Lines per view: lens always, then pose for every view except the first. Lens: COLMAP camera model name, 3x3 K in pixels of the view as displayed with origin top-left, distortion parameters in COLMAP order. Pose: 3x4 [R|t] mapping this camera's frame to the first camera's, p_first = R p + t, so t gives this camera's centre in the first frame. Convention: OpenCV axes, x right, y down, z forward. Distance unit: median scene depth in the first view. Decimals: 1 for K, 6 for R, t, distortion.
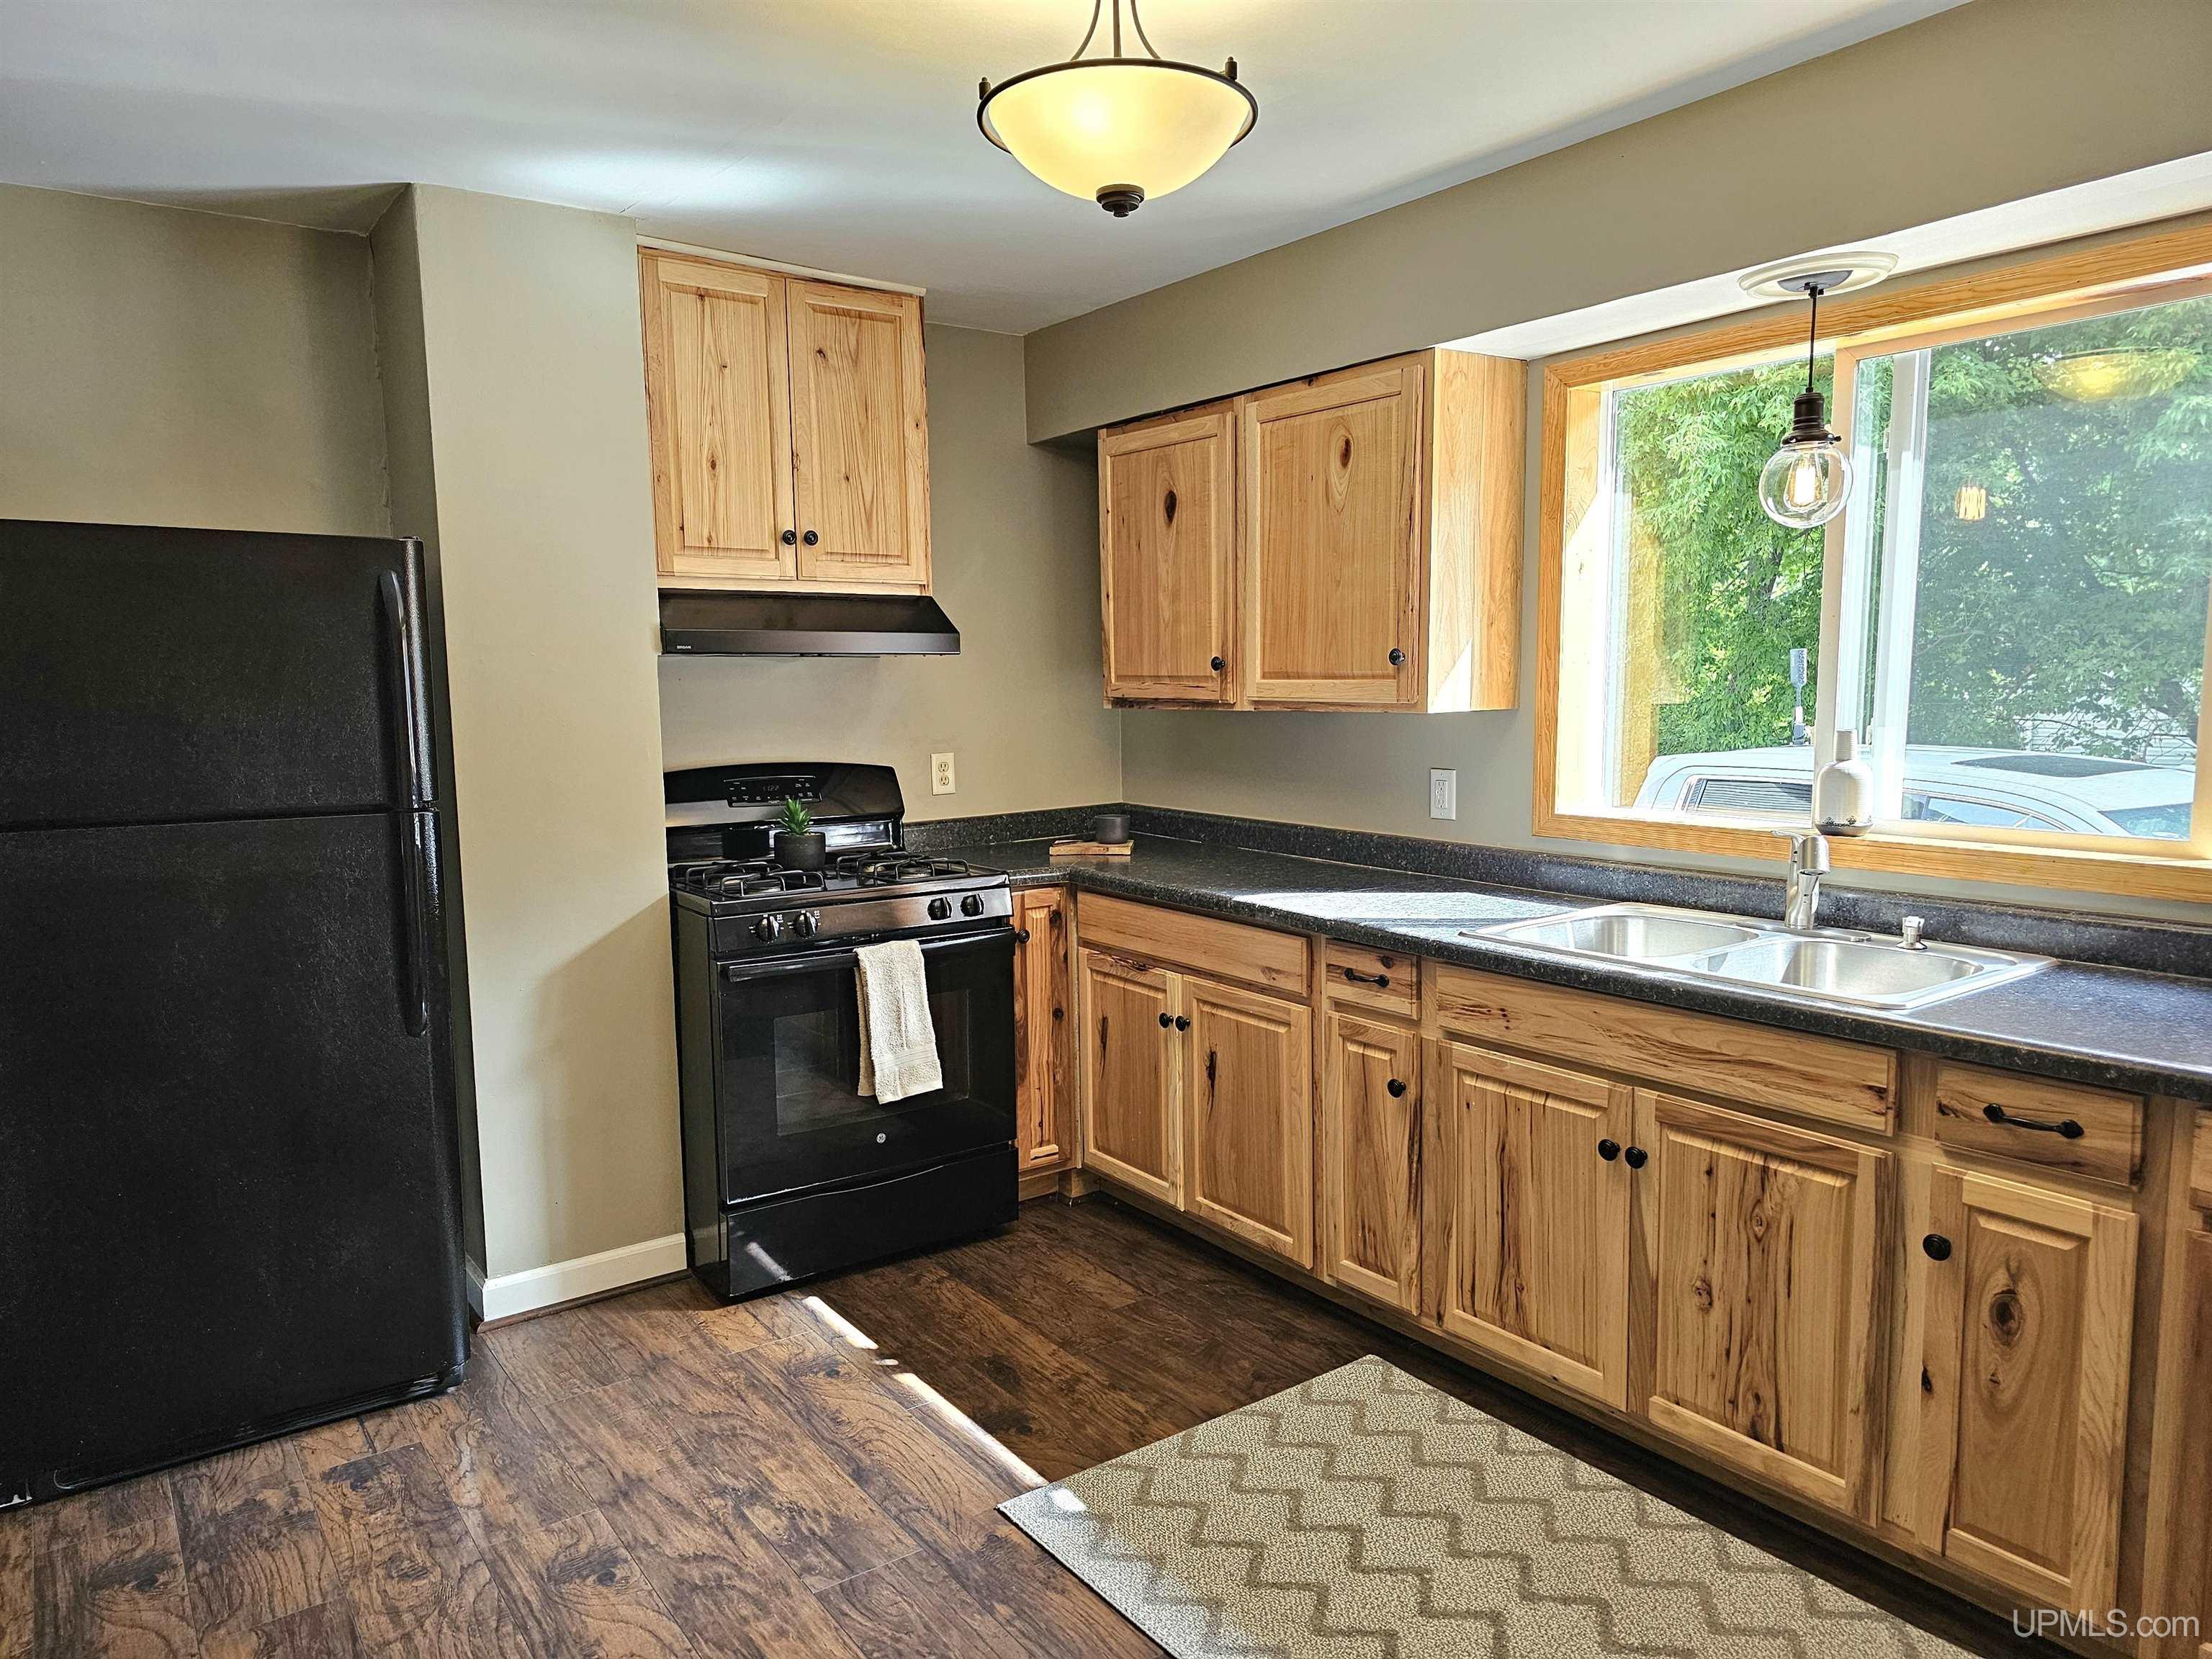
lens RADIAL K [[1477.4, 0, 1102.3], [0, 1477.4, 843.5], [0, 0, 1]] dist [0.062610, -0.049343]
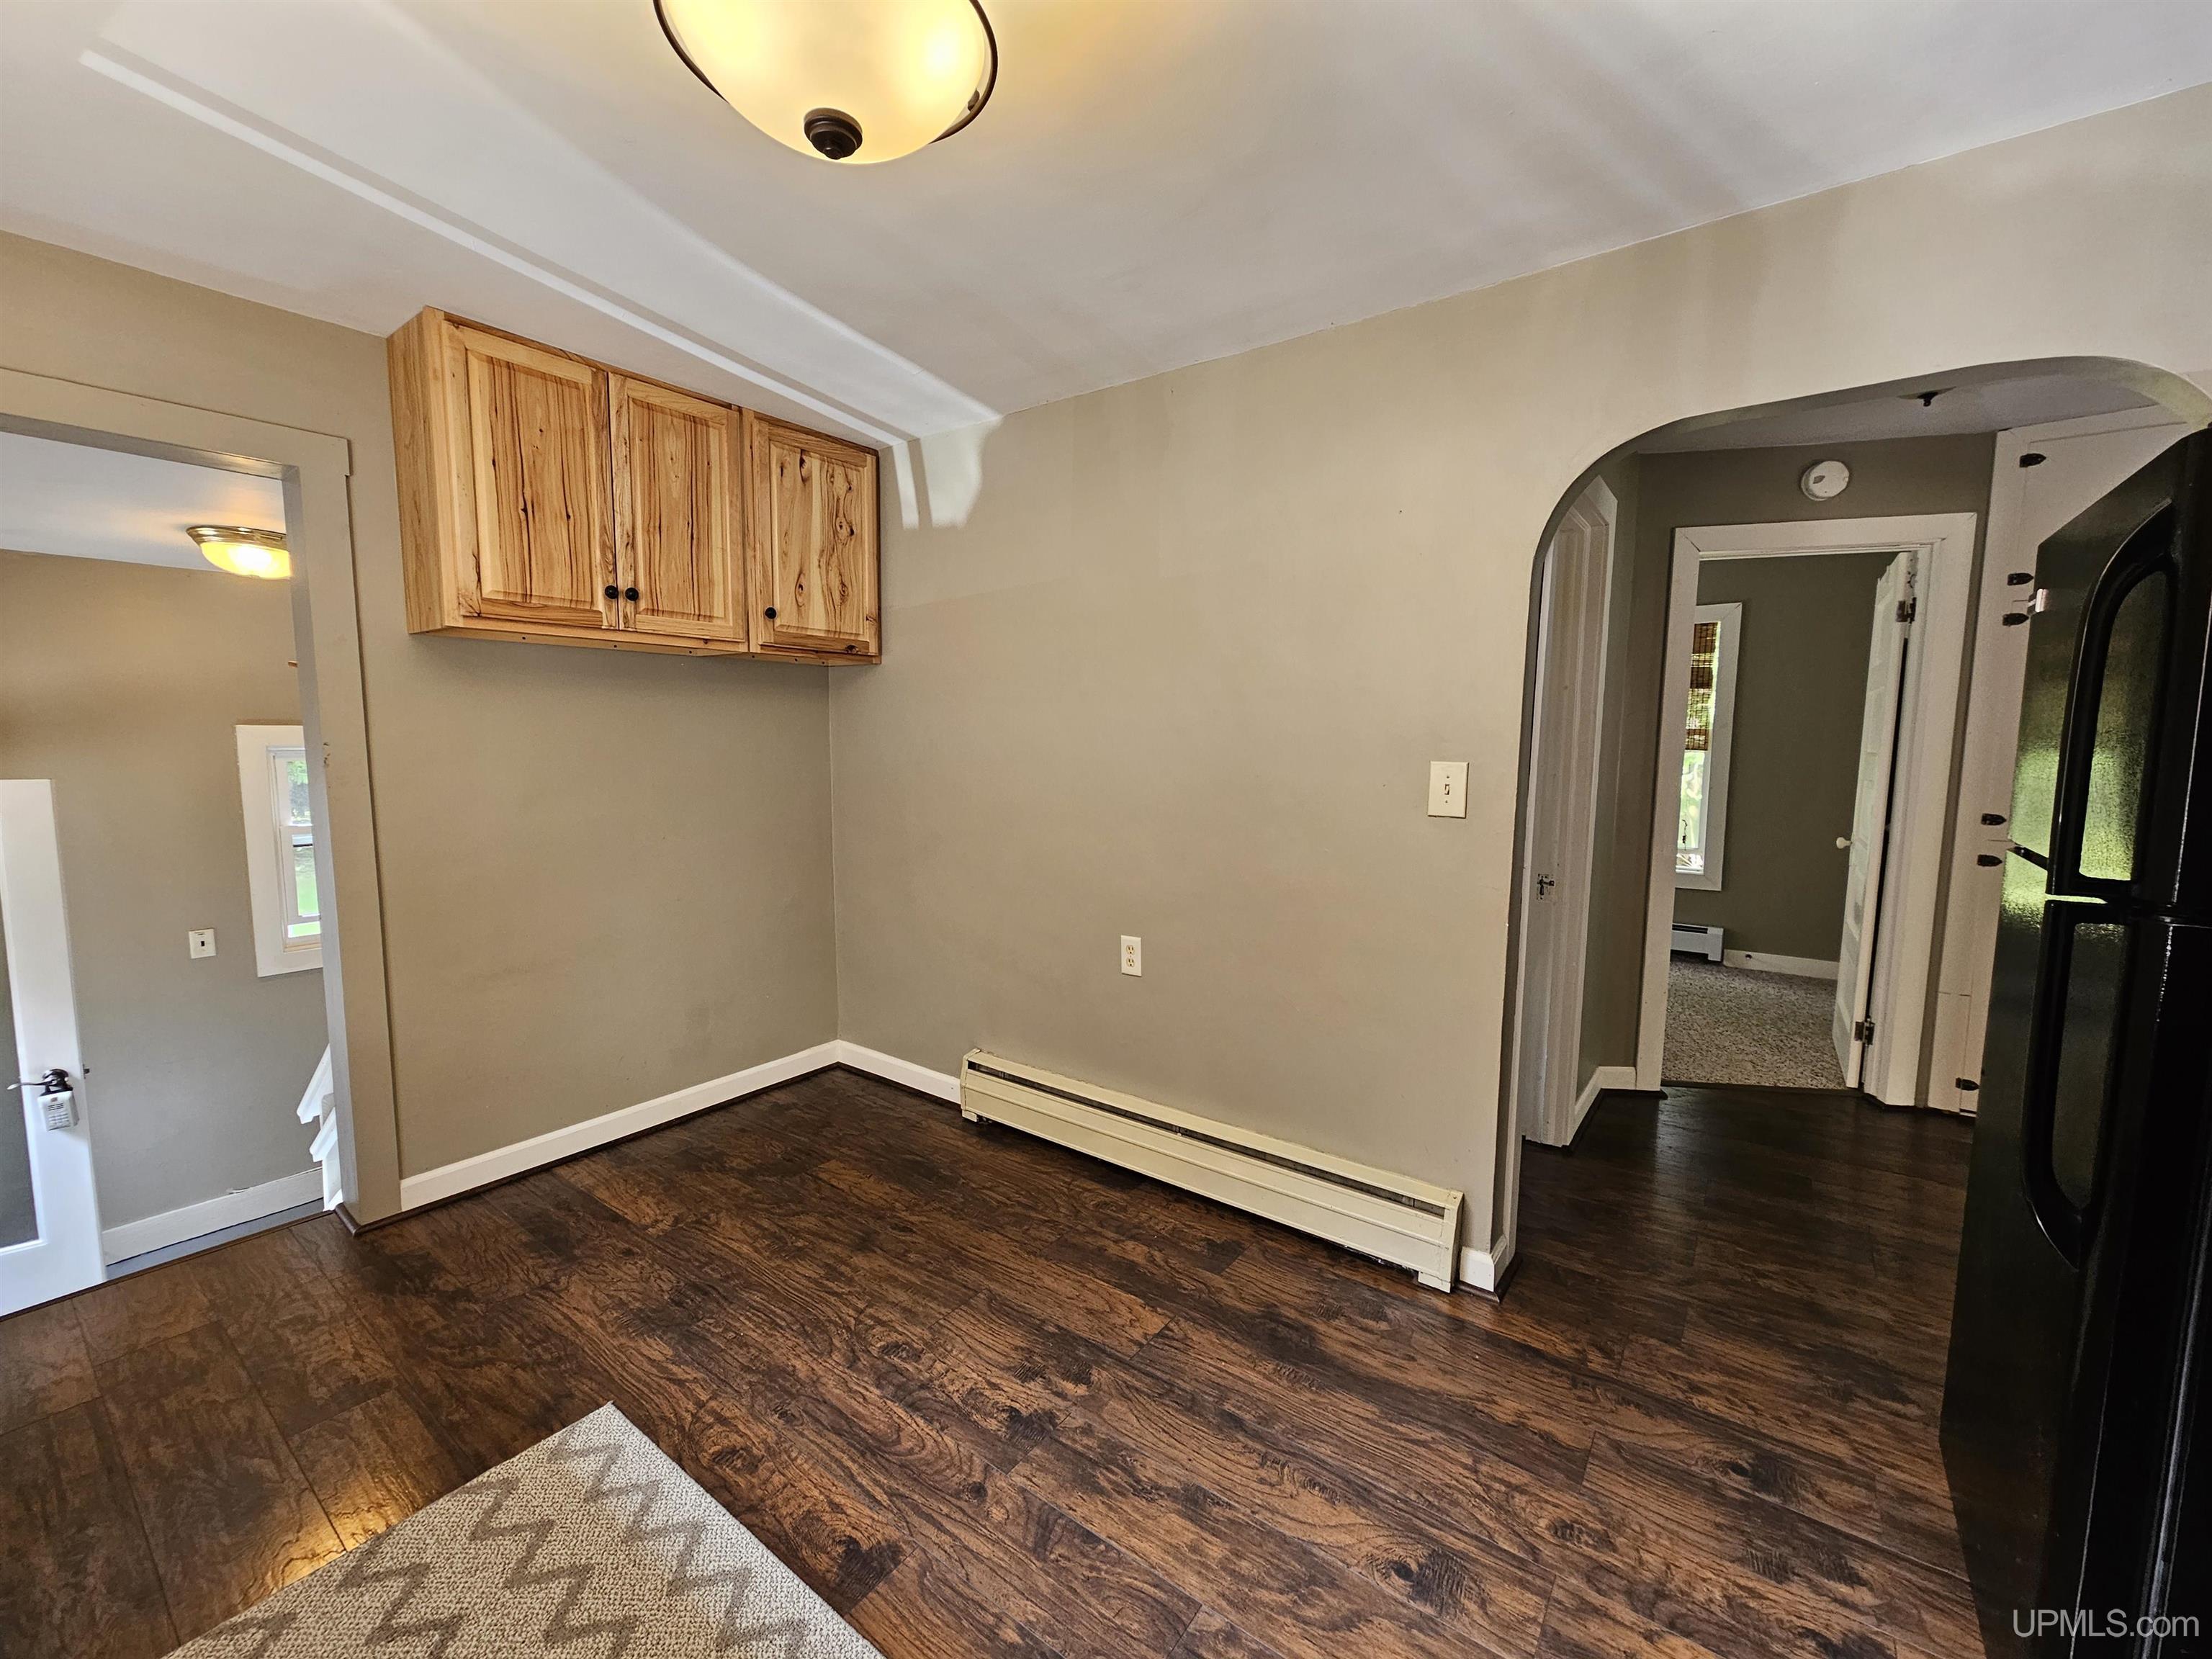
lens RADIAL K [[901.9, 0, 1103.8], [0, 901.9, 826.1], [0, 0, 1]] dist [-0.002443, 0.000467]
pose [[-0.952138, 0.037893, -0.303310, 0.025444], [-0.027586, 0.977585, 0.208728, -0.101149], [0.304420, 0.207105, -0.929750, 1.047785]]
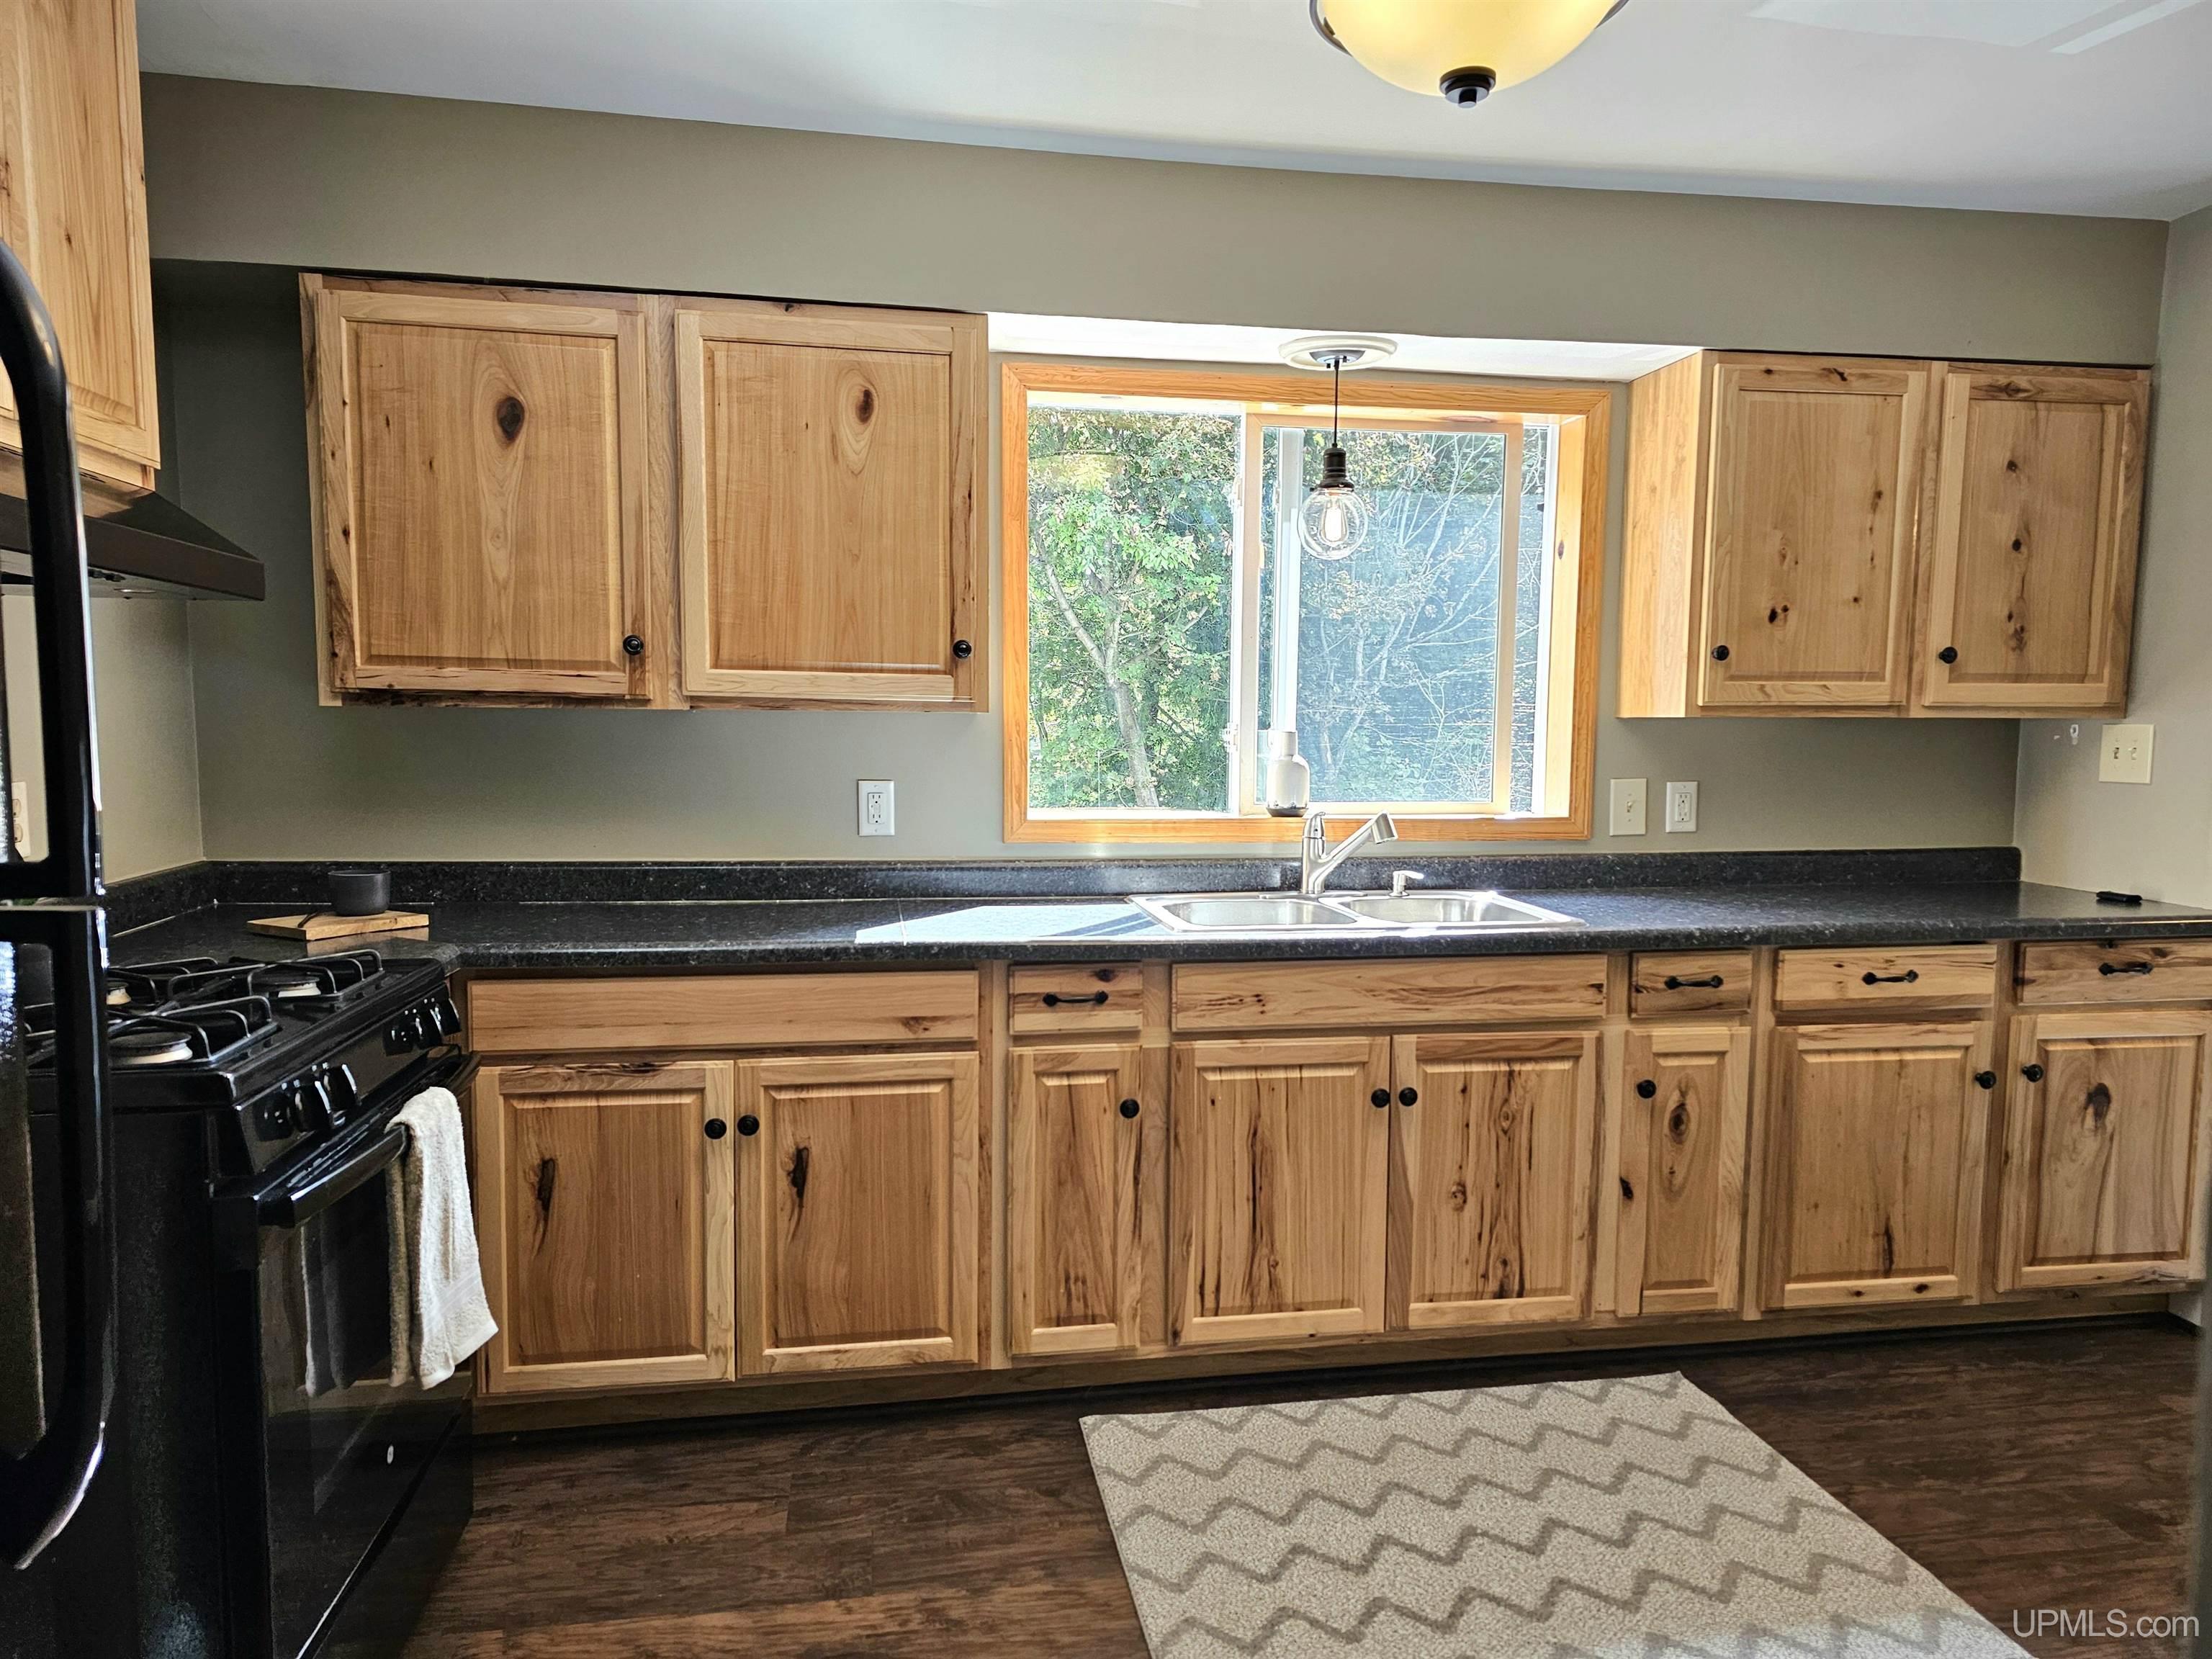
lens RADIAL K [[1477.4, 0, 1120.3], [0, 1477.4, 846.8], [0, 0, 1]] dist [0.062610, -0.049343]
pose [[0.434705, -0.056177, 0.898819, -0.577020], [0.091293, 0.995660, 0.018077, -0.014367], [-0.895934, 0.074198, 0.437947, 0.539211]]
